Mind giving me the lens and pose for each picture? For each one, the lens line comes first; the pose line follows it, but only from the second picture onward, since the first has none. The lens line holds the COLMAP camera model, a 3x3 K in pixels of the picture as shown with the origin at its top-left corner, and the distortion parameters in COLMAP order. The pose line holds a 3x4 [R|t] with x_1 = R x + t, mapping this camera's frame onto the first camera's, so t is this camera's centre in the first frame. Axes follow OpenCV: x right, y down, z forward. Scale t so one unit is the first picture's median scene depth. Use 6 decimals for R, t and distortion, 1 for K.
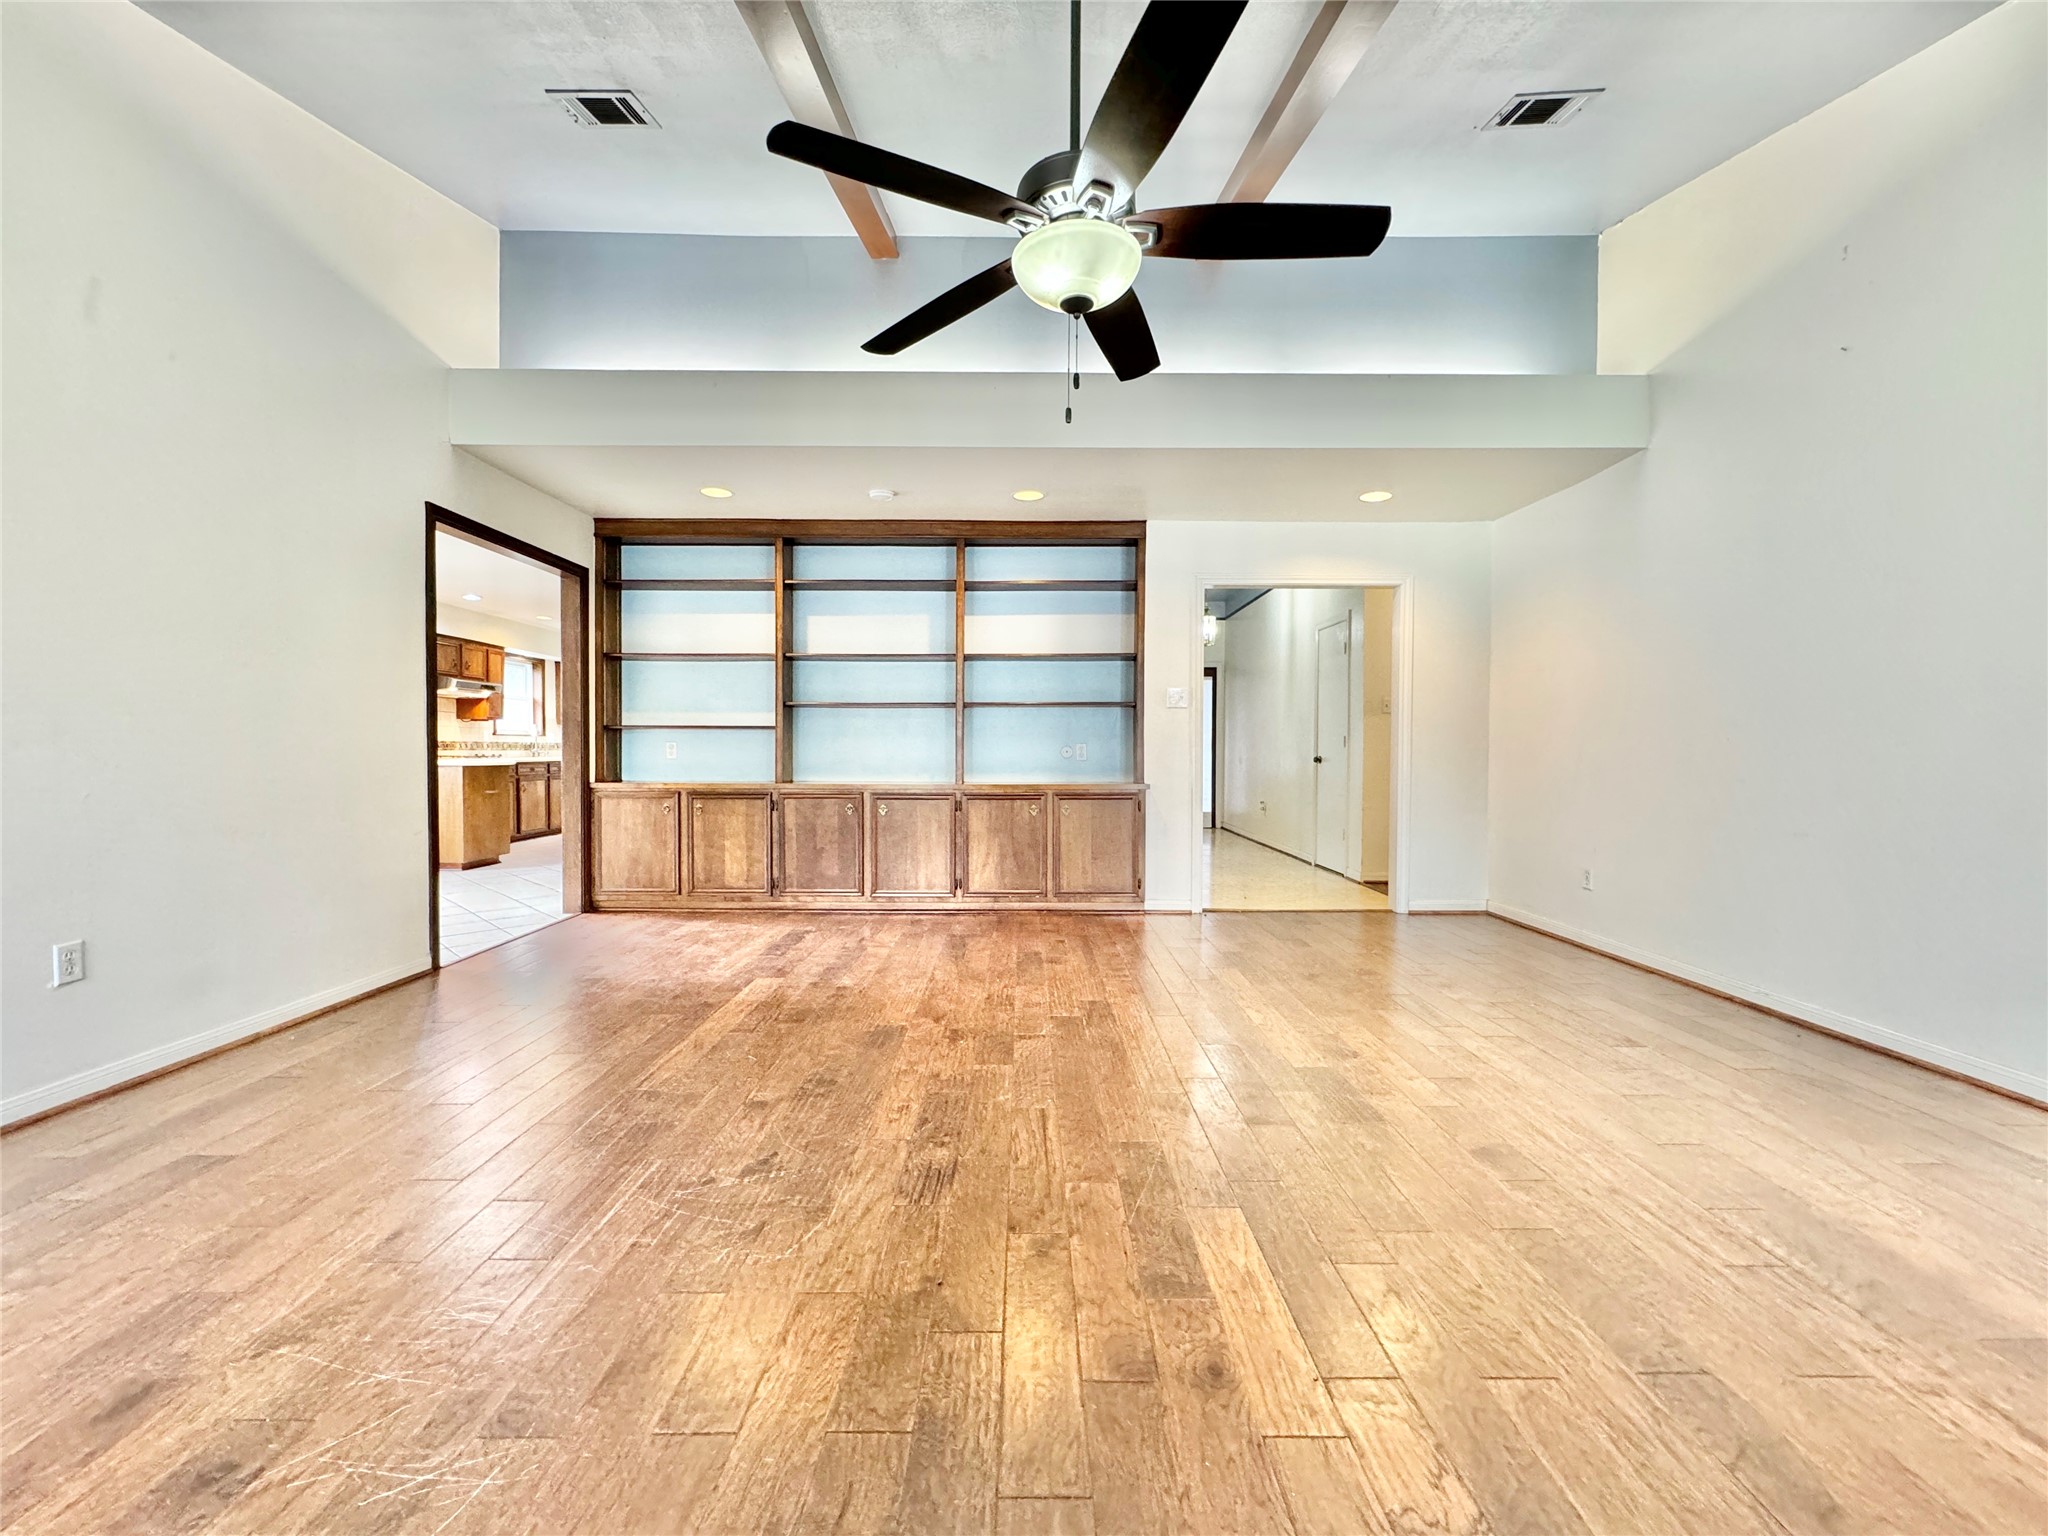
lens RADIAL K [[817.7, 0, 1018.6], [0, 817.7, 763.4], [0, 0, 1]] dist [-0.000798, 0.000284]
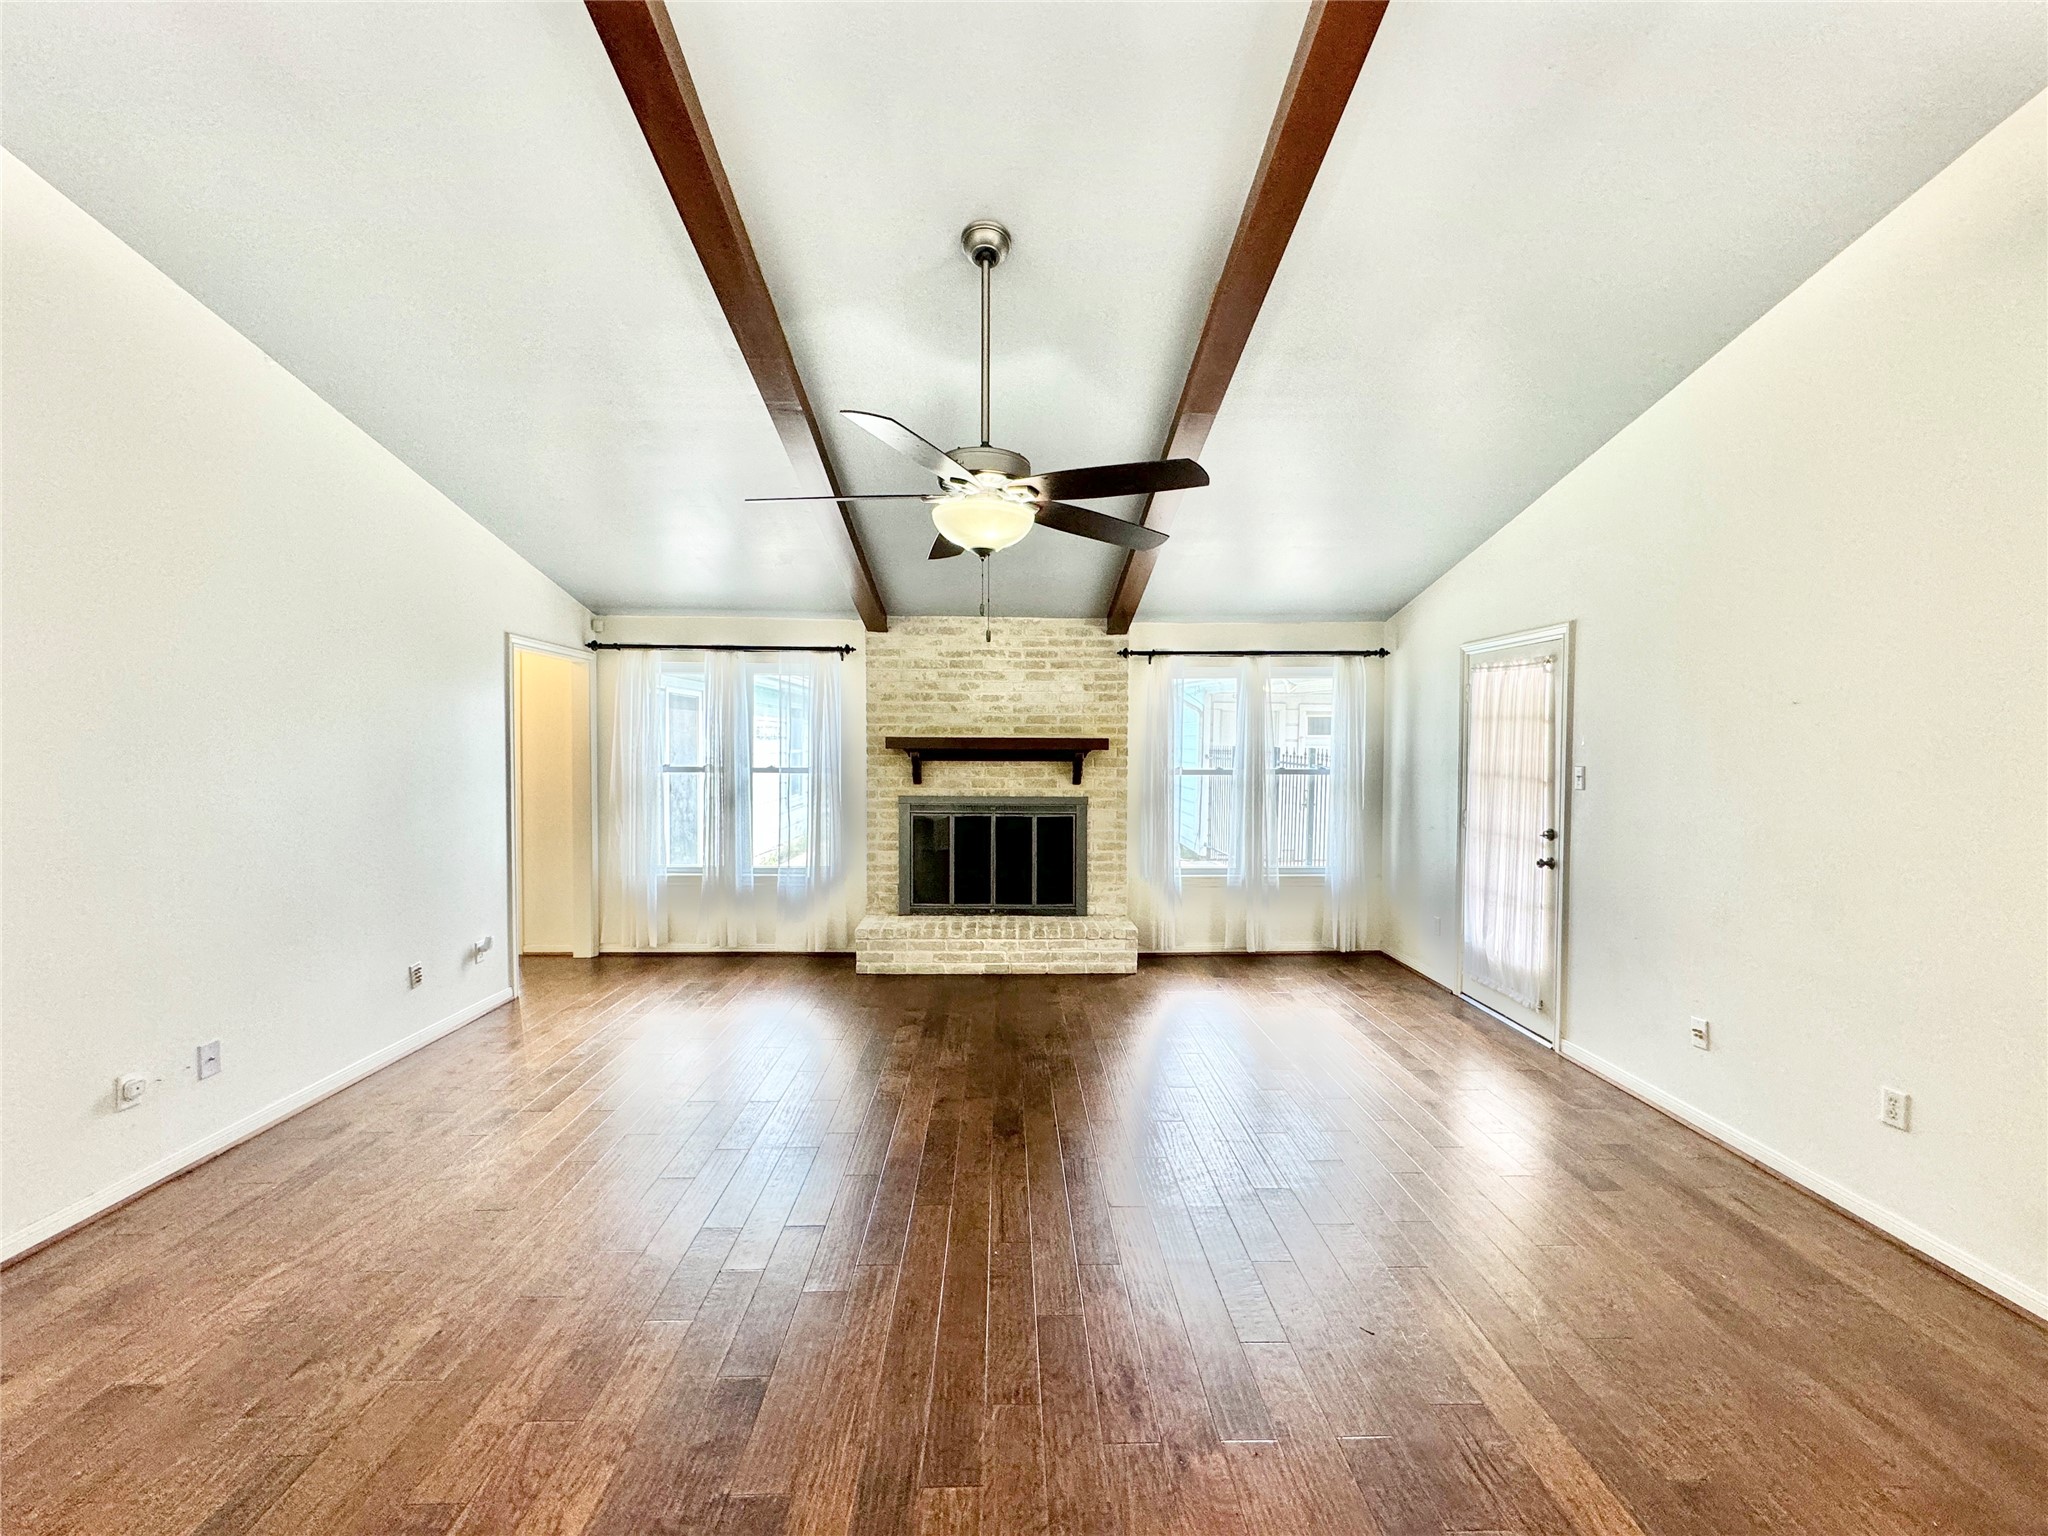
lens RADIAL K [[817.7, 0, 1022.4], [0, 817.7, 756.9], [0, 0, 1]] dist [-0.000798, 0.000284]
pose [[-0.999795, -0.003707, -0.019888, 0.031483], [-0.004337, 0.999488, 0.031699, -0.258479], [0.019760, 0.031779, -0.999300, 2.066296]]
